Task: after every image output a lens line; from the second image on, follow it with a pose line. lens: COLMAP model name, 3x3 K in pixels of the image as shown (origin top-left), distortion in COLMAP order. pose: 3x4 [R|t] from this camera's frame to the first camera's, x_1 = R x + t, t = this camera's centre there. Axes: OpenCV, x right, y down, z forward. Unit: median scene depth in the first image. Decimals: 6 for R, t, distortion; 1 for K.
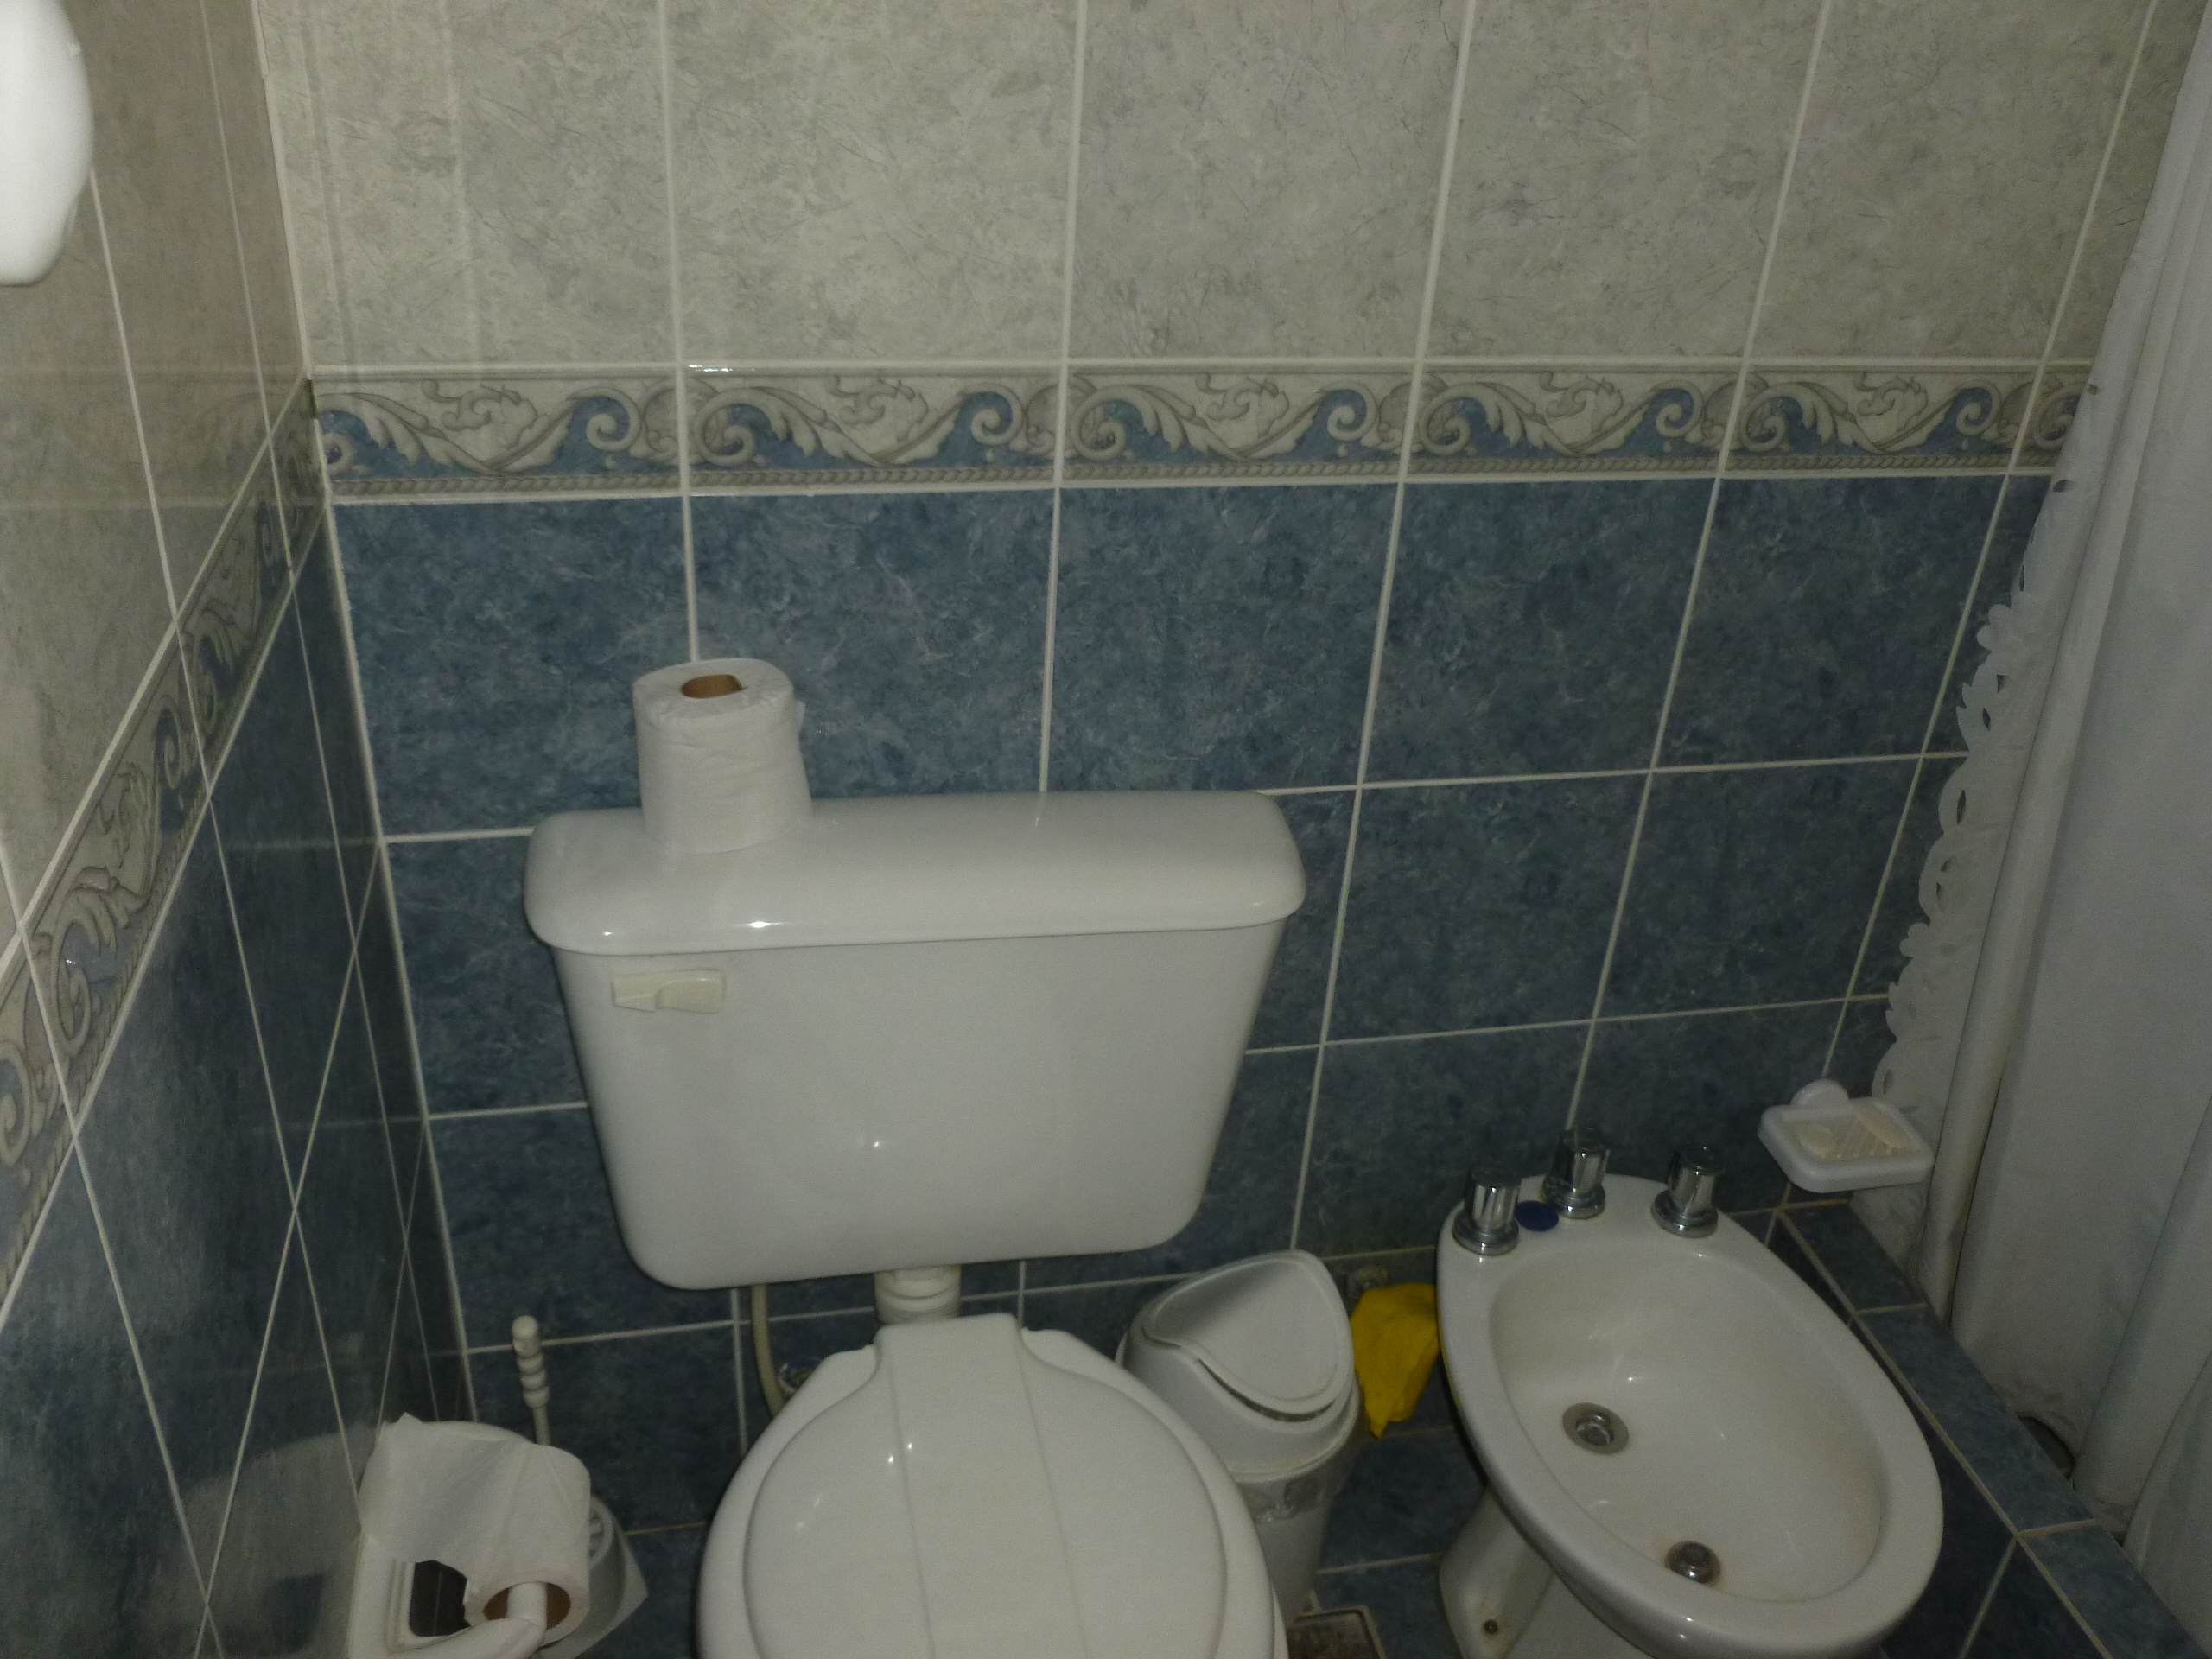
lens RADIAL K [[1887.9, 0, 1093.0], [0, 1887.9, 837.0], [0, 0, 1]] dist [-0.044433, 0.031413]
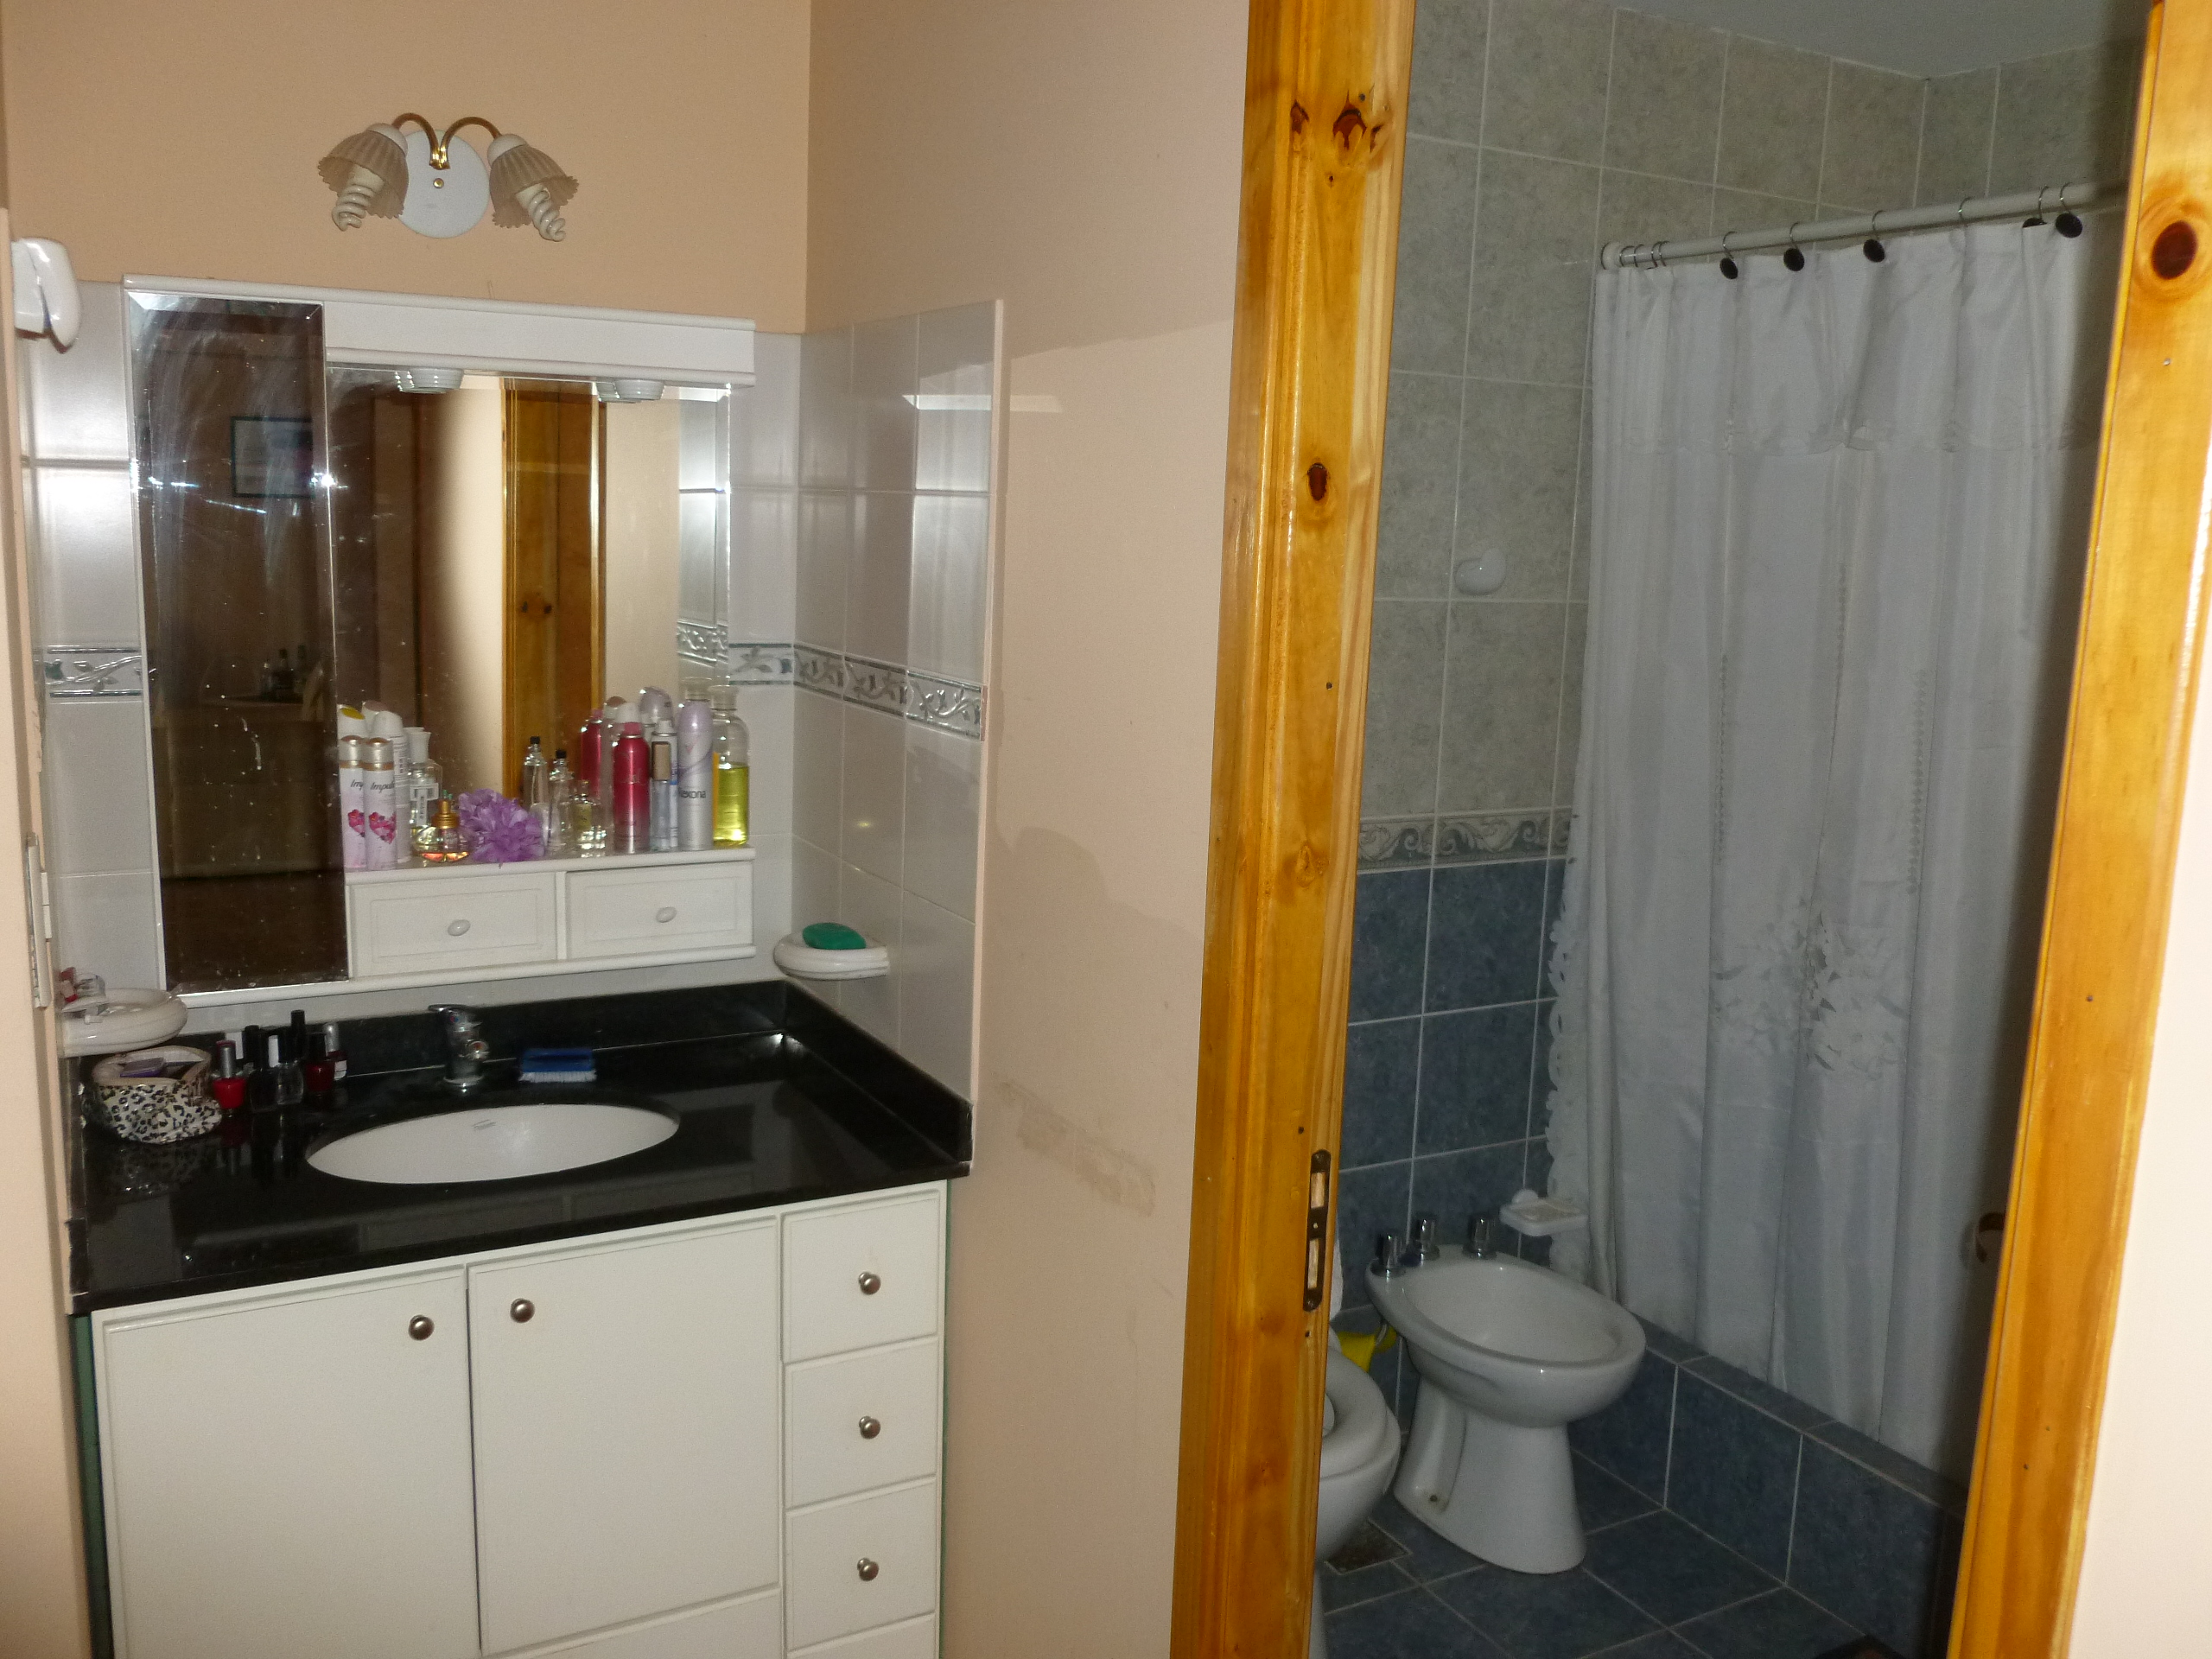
lens RADIAL K [[1887.9, 0, 1093.0], [0, 1887.9, 837.0], [0, 0, 1]] dist [-0.044433, 0.031413]
pose [[0.957220, -0.074750, 0.279538, -0.648482], [0.163581, 0.936664, -0.309682, 0.385393], [-0.238685, 0.342161, 0.908821, -0.904162]]
